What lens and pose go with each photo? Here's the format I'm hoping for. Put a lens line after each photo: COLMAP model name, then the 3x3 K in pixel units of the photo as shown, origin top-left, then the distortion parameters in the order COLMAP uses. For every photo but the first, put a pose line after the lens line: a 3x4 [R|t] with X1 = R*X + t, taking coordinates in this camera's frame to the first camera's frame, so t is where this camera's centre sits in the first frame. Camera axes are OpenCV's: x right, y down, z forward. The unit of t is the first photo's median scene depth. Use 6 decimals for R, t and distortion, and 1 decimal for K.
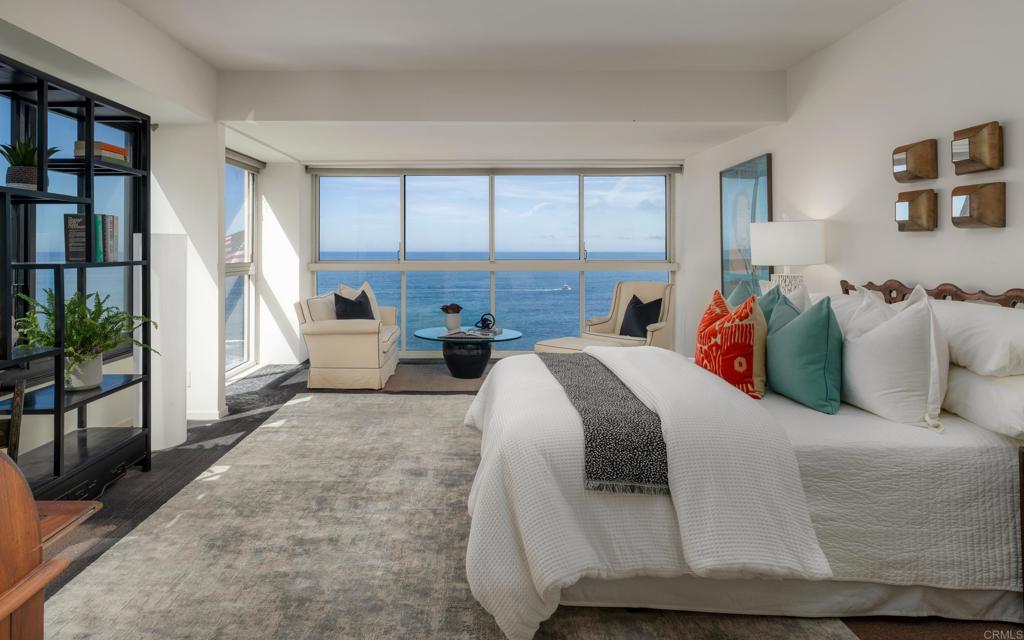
lens RADIAL K [[577.2, 0, 511.4], [0, 577.2, 249.2], [0, 0, 1]] dist [0.000714, 0.000388]
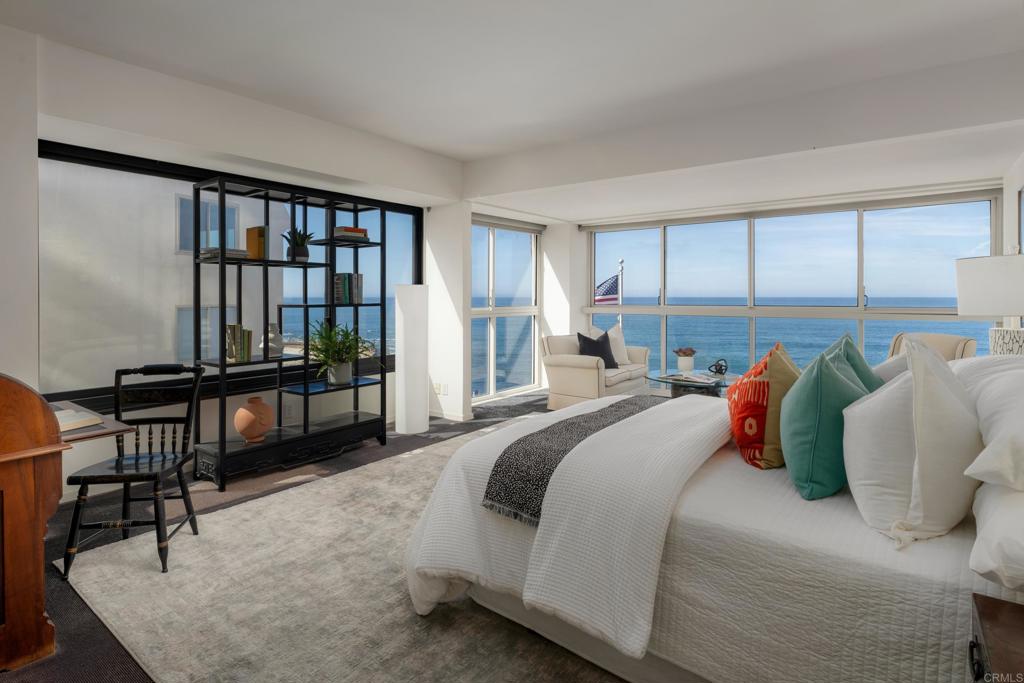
lens RADIAL K [[524.6, 0, 511.5], [0, 524.6, 299.6], [0, 0, 1]] dist [0.000320, -0.000301]
pose [[0.806743, 0.002983, -0.590895, 0.513488], [0.002339, 0.999963, 0.008243, 0.000083], [0.590898, -0.008032, 0.806706, 0.131474]]
